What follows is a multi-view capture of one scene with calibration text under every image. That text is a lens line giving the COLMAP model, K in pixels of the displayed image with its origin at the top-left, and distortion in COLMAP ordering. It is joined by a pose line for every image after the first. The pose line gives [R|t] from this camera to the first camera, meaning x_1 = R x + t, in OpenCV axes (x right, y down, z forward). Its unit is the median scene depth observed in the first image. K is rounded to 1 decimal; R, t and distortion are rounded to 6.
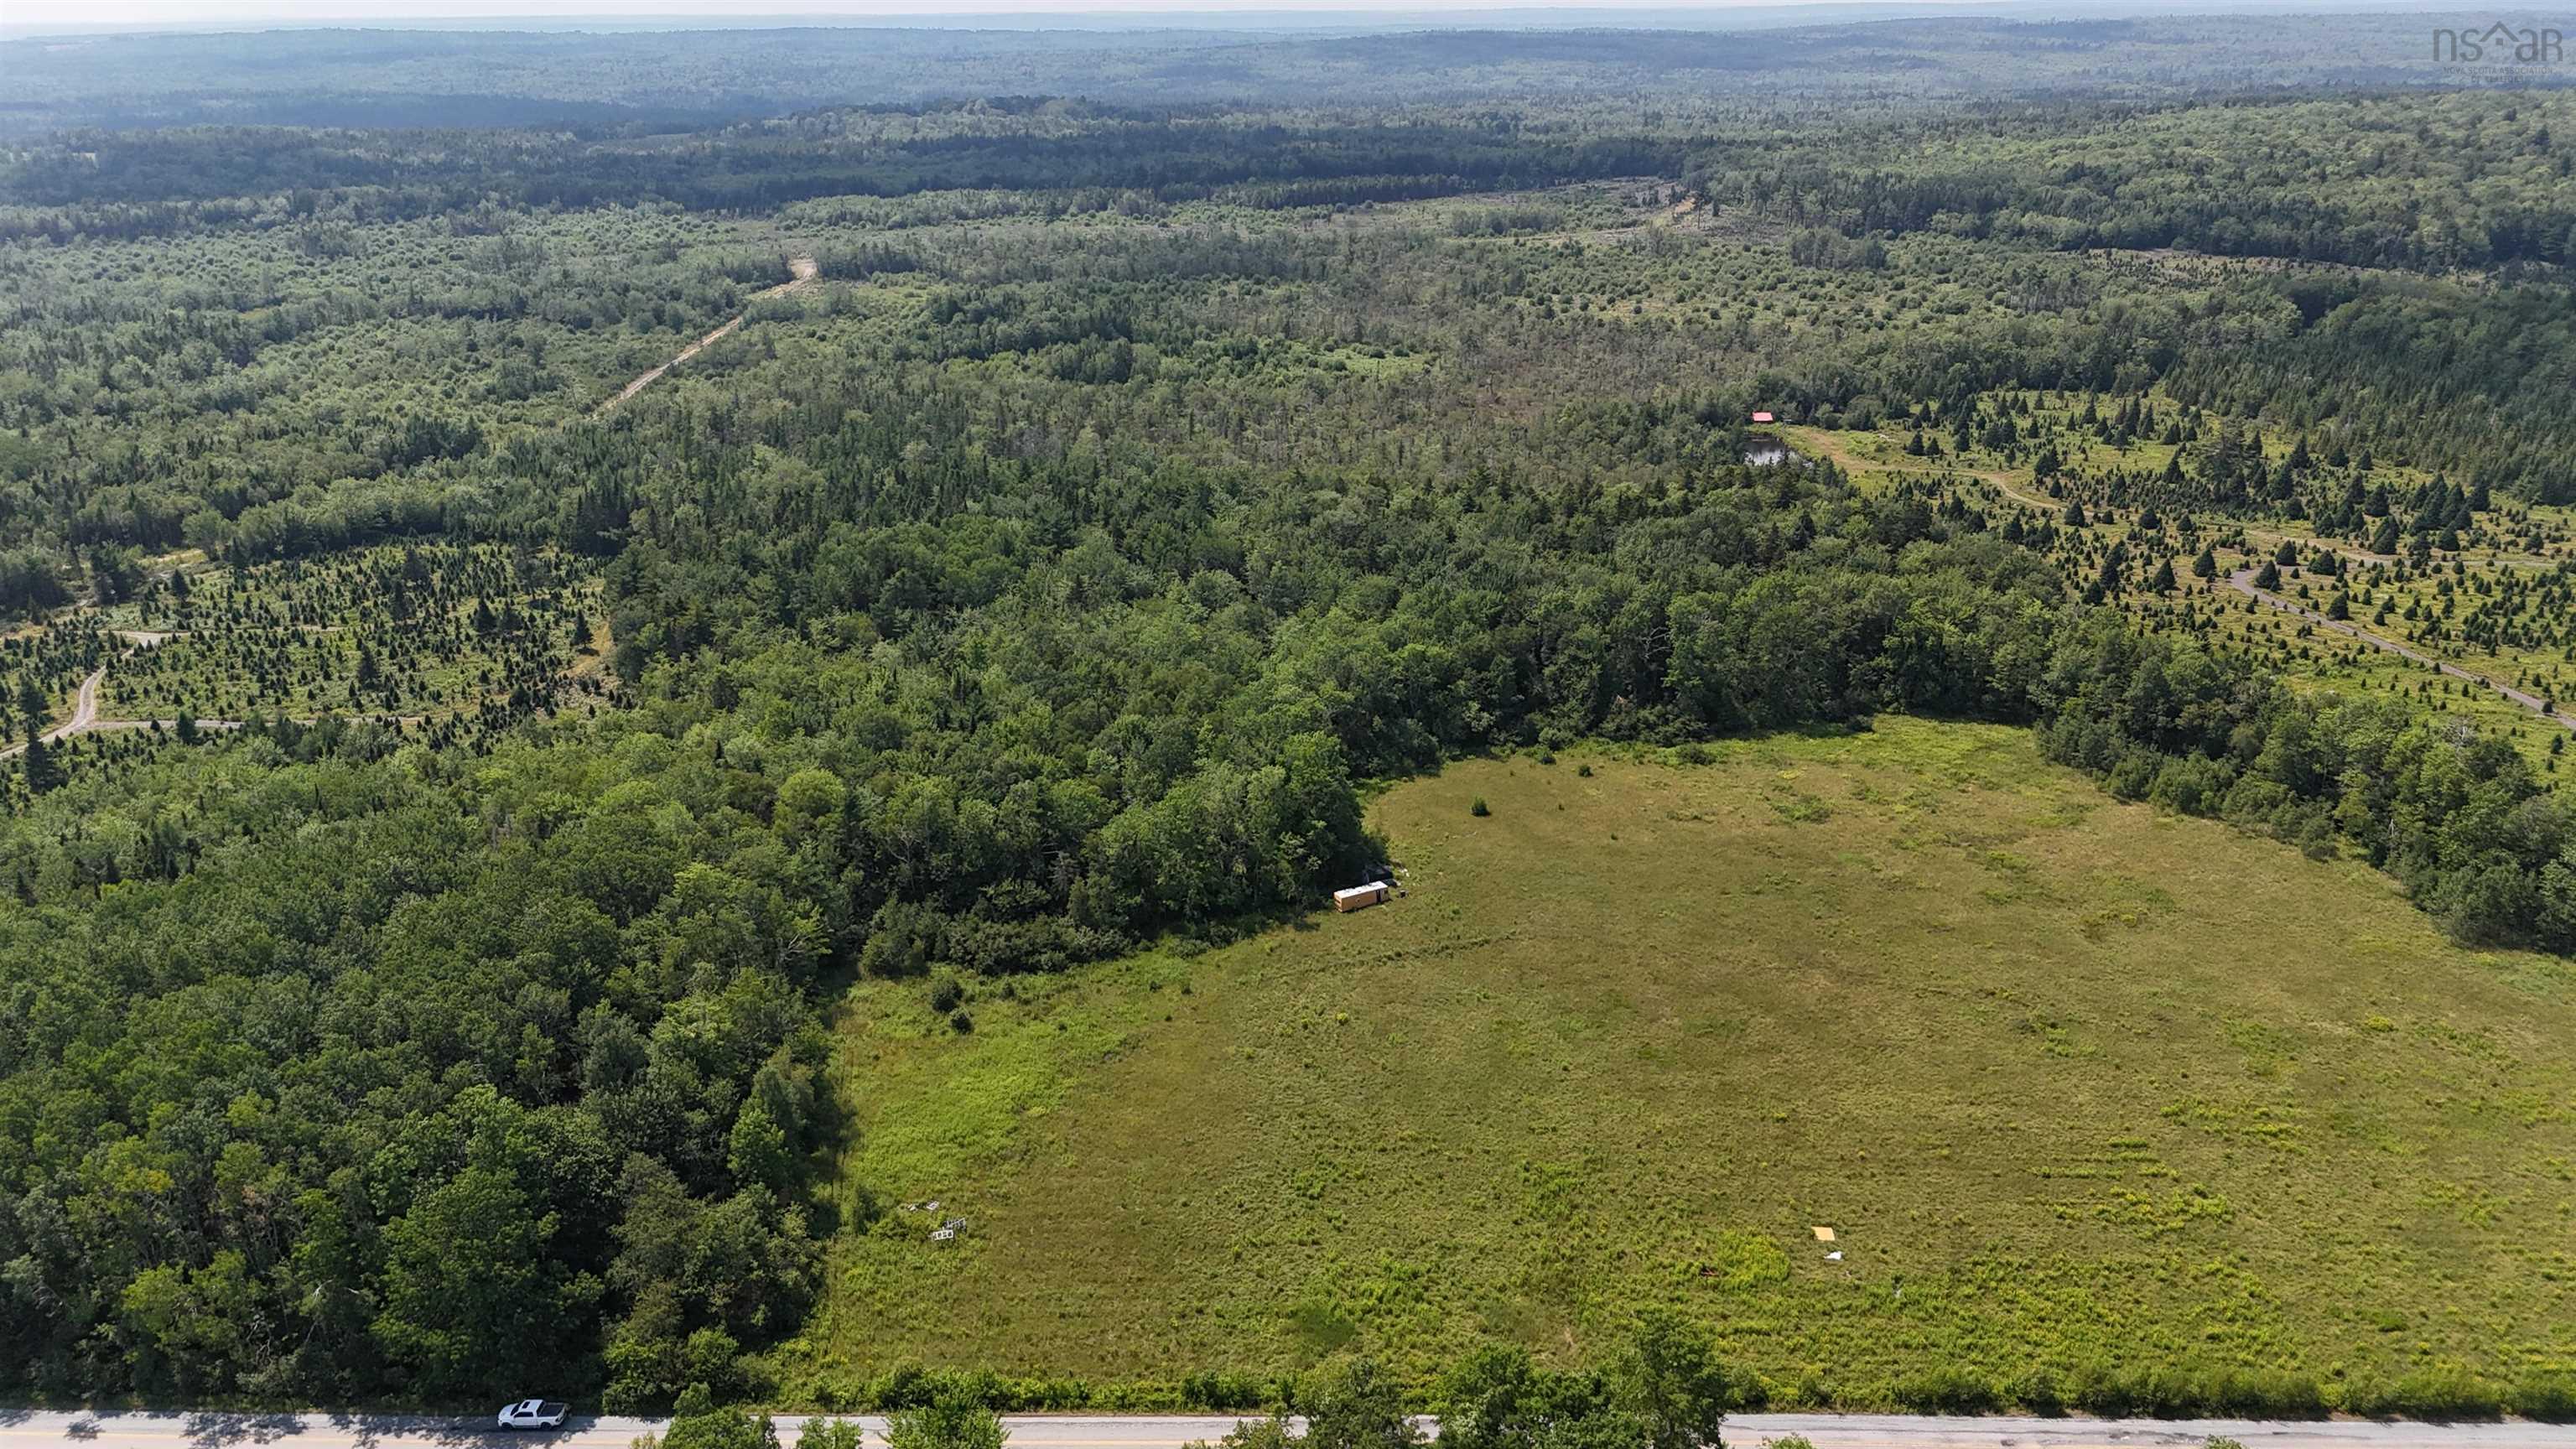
lens RADIAL K [[1864.1, 0, 1288.0], [0, 1864.1, 724.5], [0, 0, 1]] dist [0.077340, -0.084068]
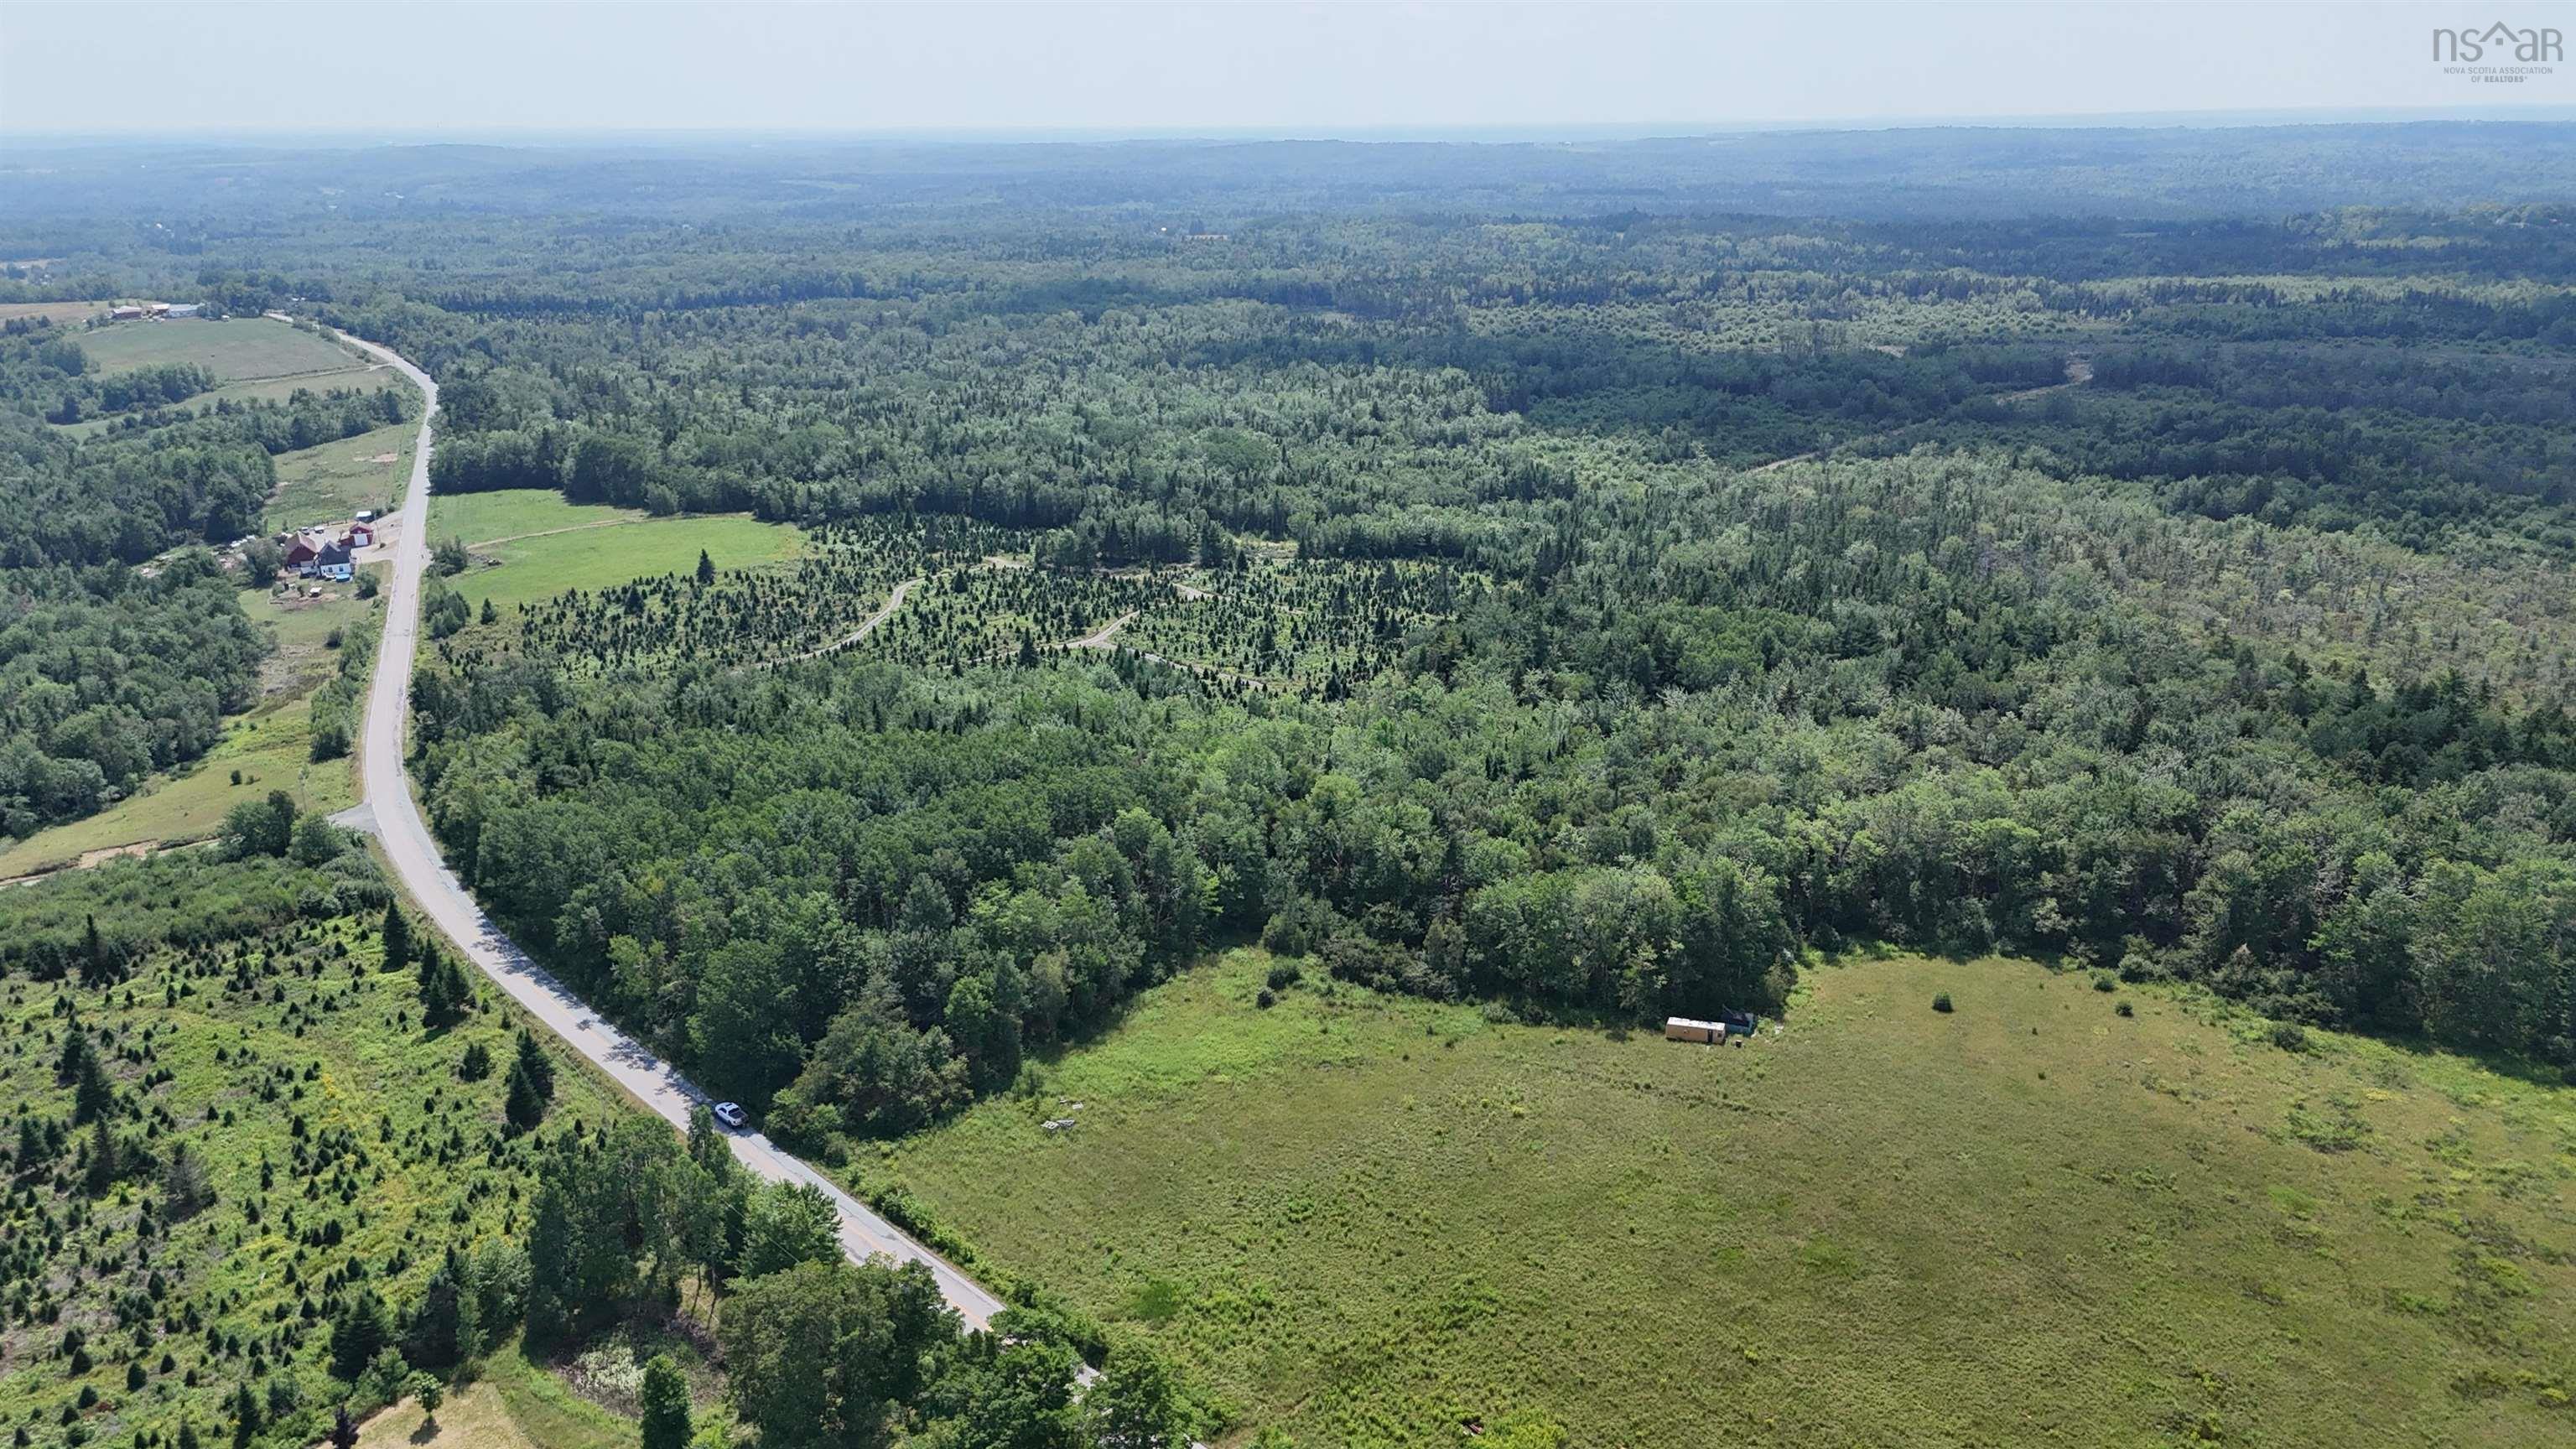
lens RADIAL K [[1864.1, 0, 1288.0], [0, 1864.1, 724.5], [0, 0, 1]] dist [0.077340, -0.084068]
pose [[0.720923, 0.215885, -0.658532, 0.494002], [-0.245194, 0.968236, 0.048990, -0.057236], [0.648190, 0.126150, 0.750957, 0.113355]]
